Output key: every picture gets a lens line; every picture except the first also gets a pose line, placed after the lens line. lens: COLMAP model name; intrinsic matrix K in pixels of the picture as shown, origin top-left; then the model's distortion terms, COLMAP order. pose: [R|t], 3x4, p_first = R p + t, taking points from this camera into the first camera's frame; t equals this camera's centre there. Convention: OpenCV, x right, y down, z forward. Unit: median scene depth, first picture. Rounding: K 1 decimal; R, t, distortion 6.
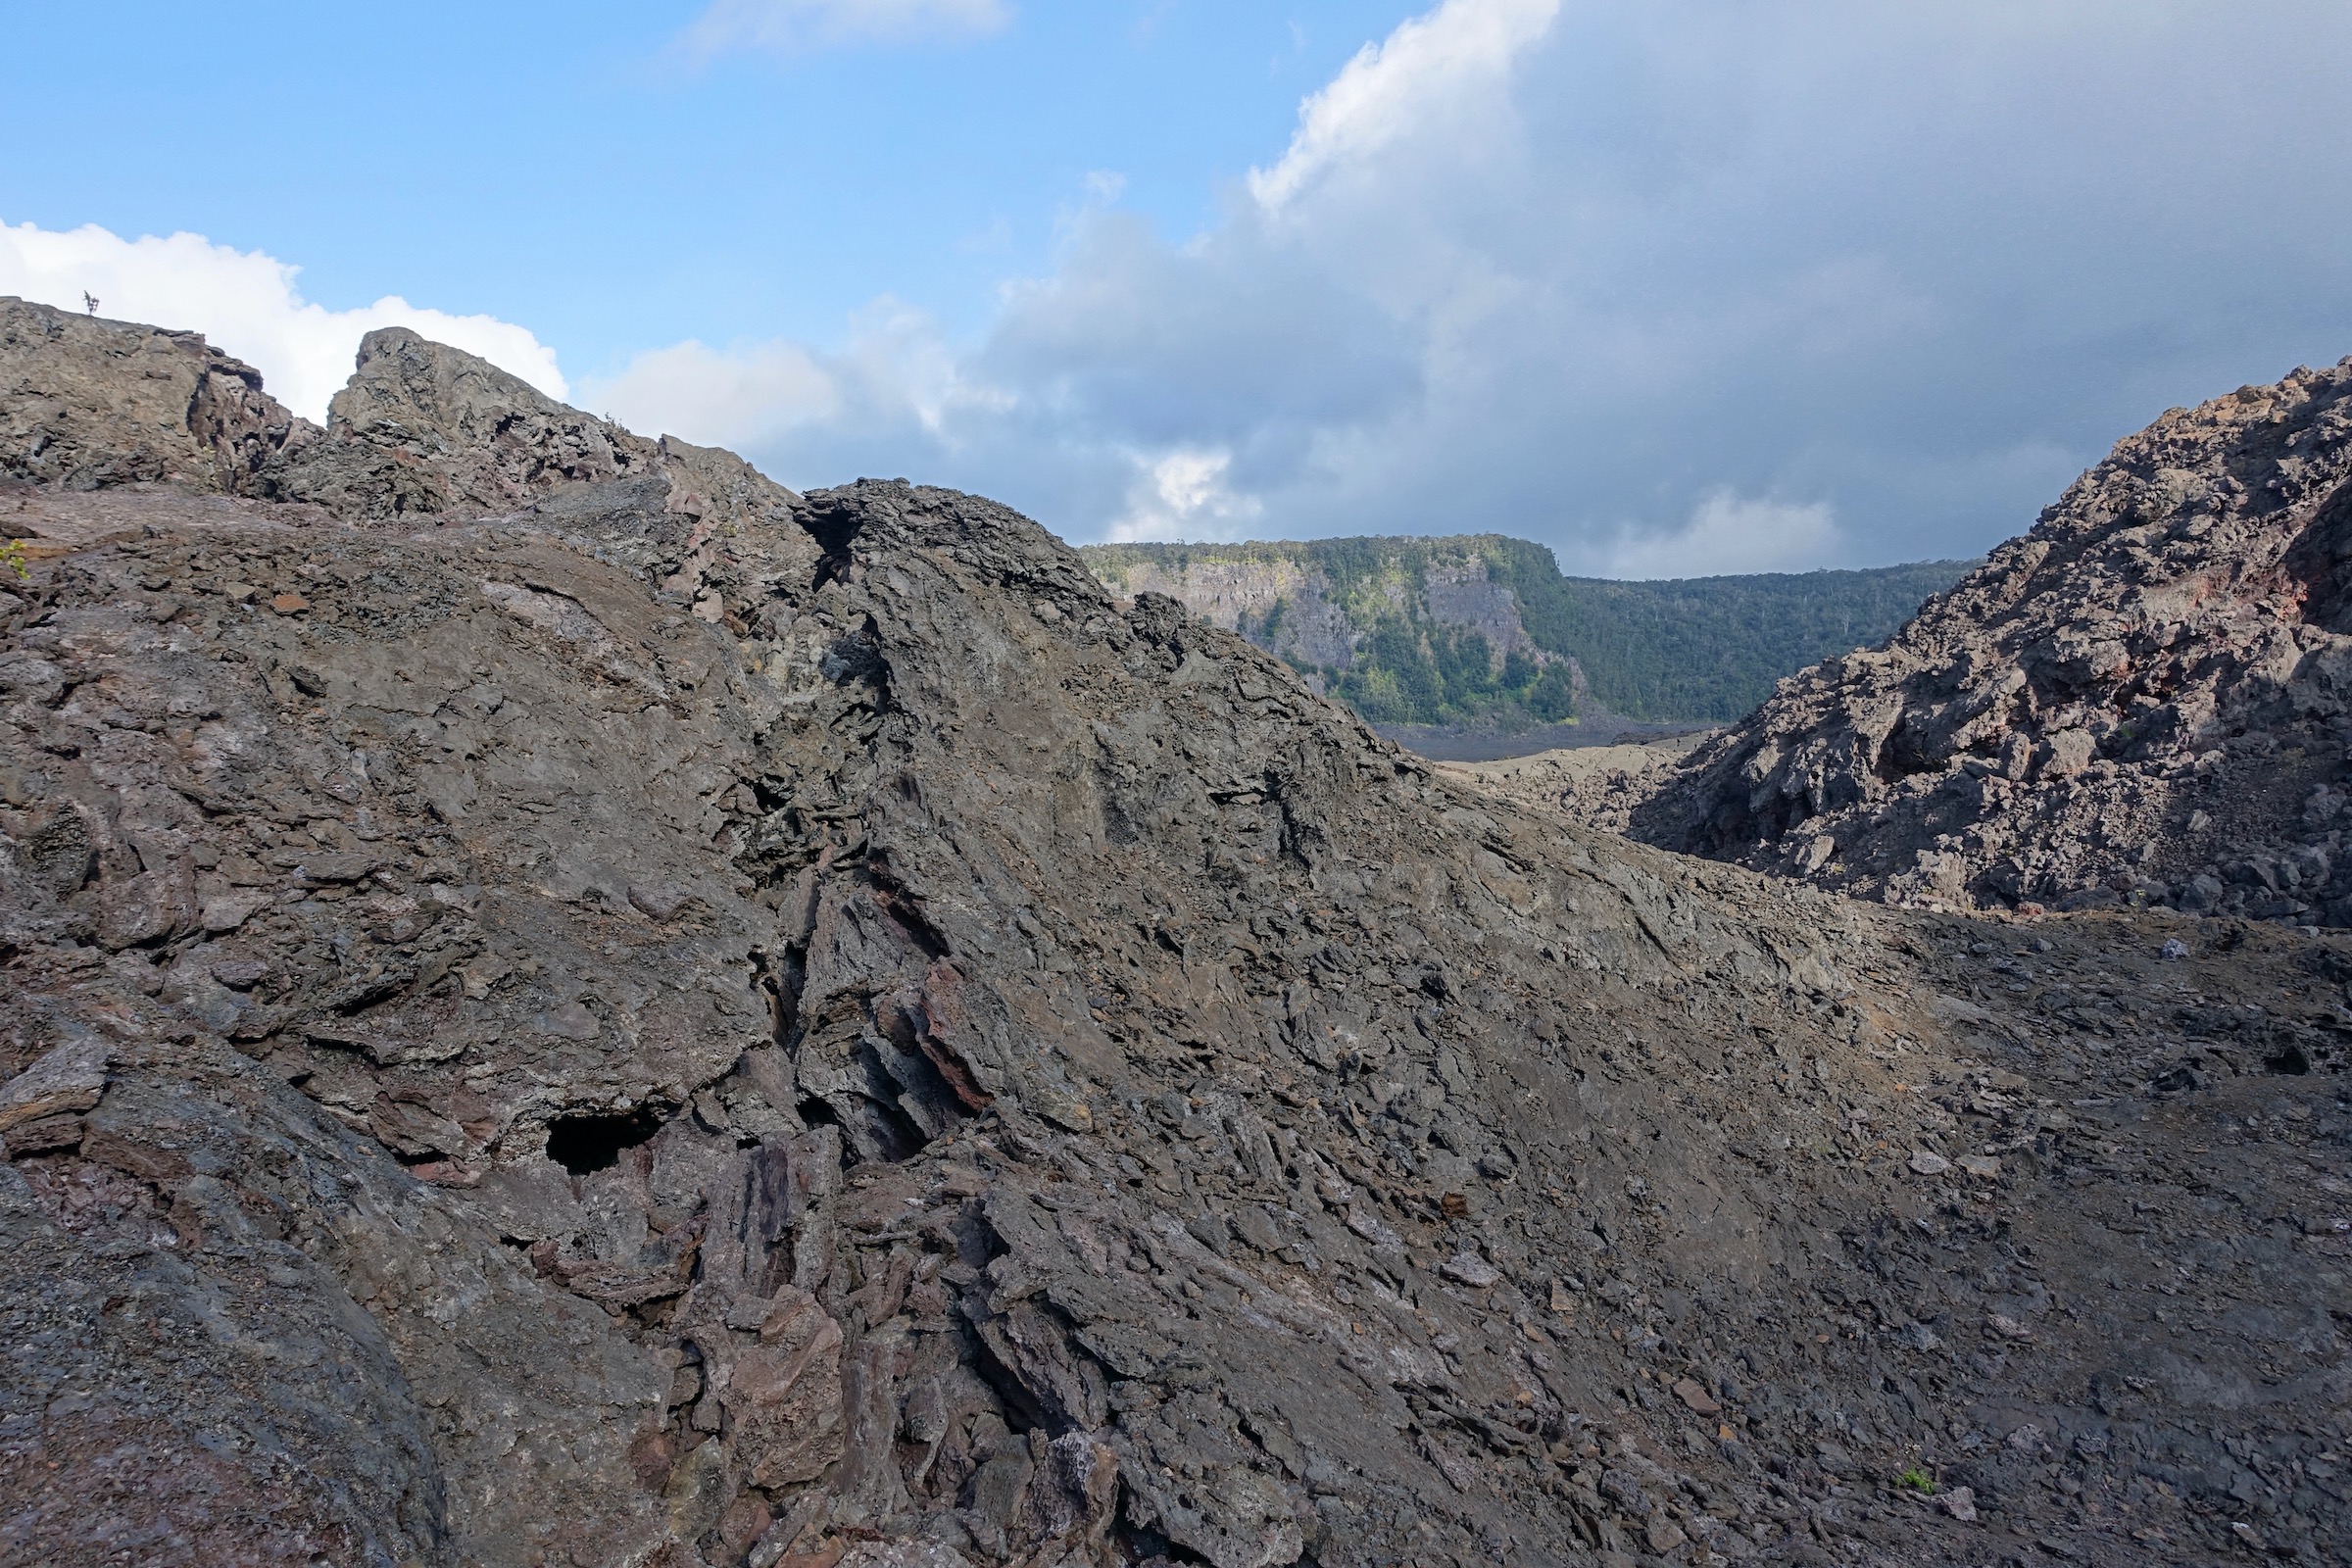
lens RADIAL K [[1556.6, 0, 1175.5], [0, 1556.6, 779.7], [0, 0, 1]] dist [0.004359, 0.000724]
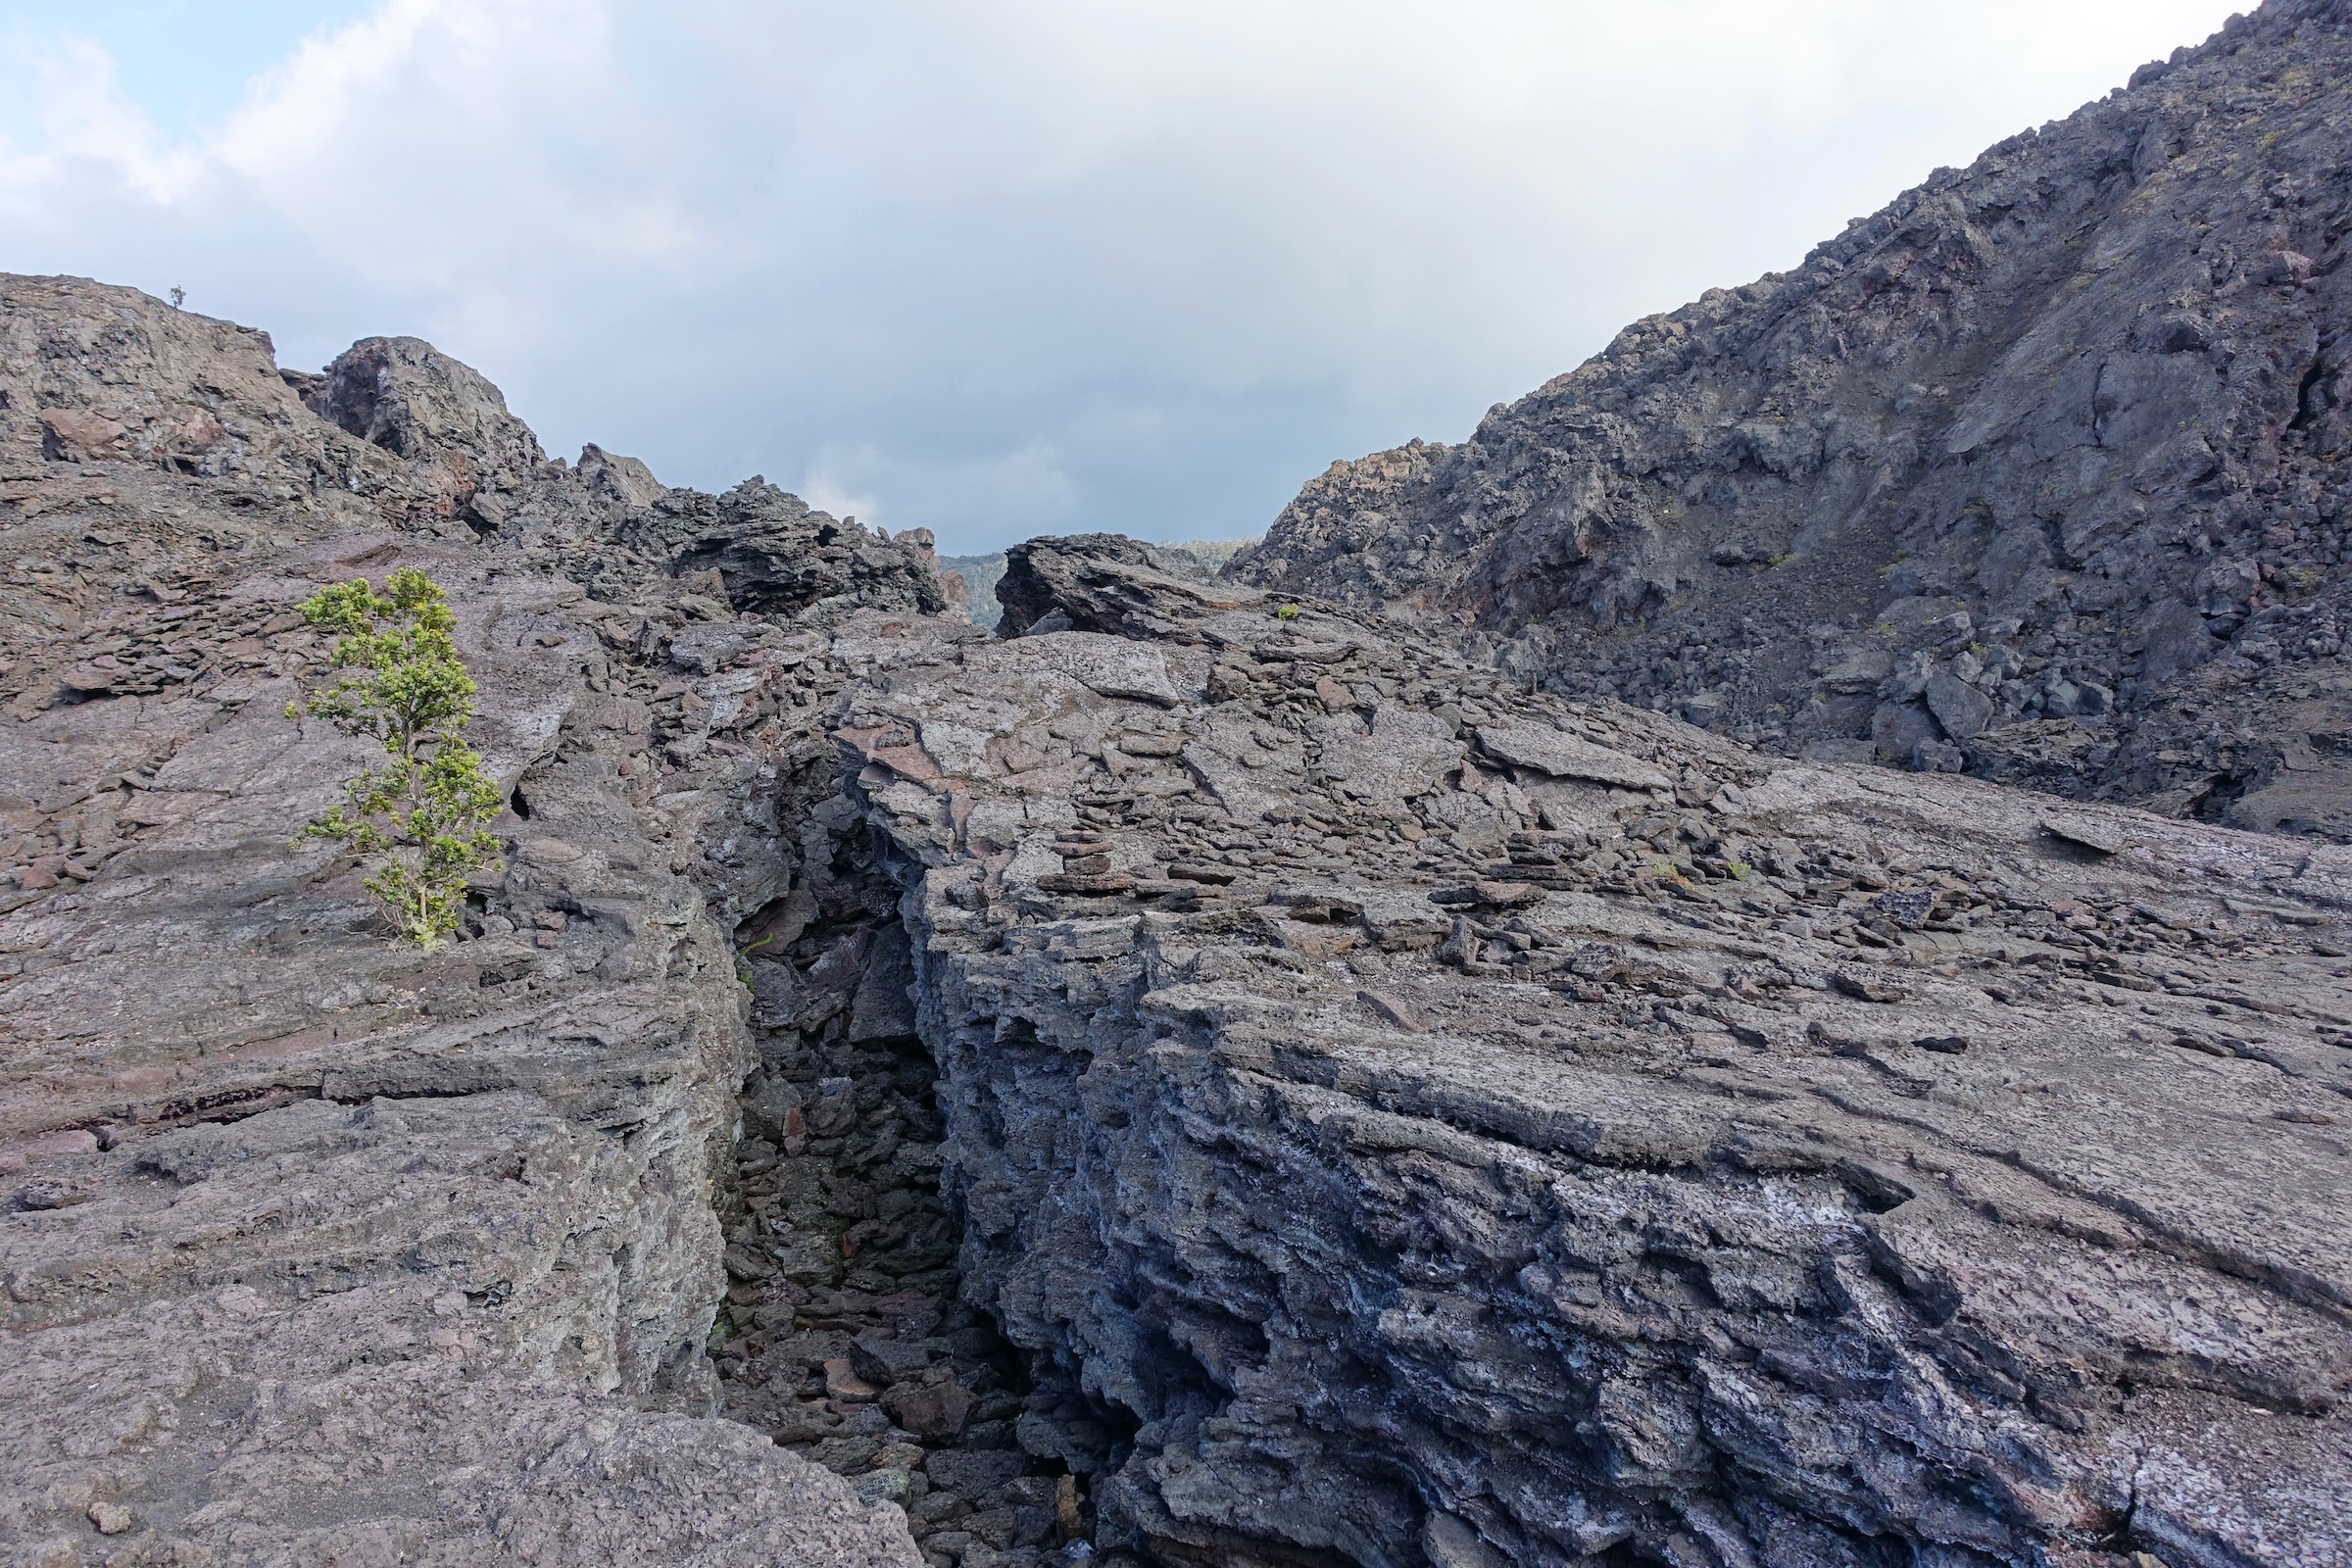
lens RADIAL K [[1556.6, 0, 1175.1], [0, 1556.6, 783.8], [0, 0, 1]] dist [0.004359, 0.000724]
pose [[0.854567, -0.030089, 0.518468, -0.267857], [0.020797, 0.999502, 0.023726, 0.003346], [-0.518924, -0.009492, 0.854768, -0.093204]]
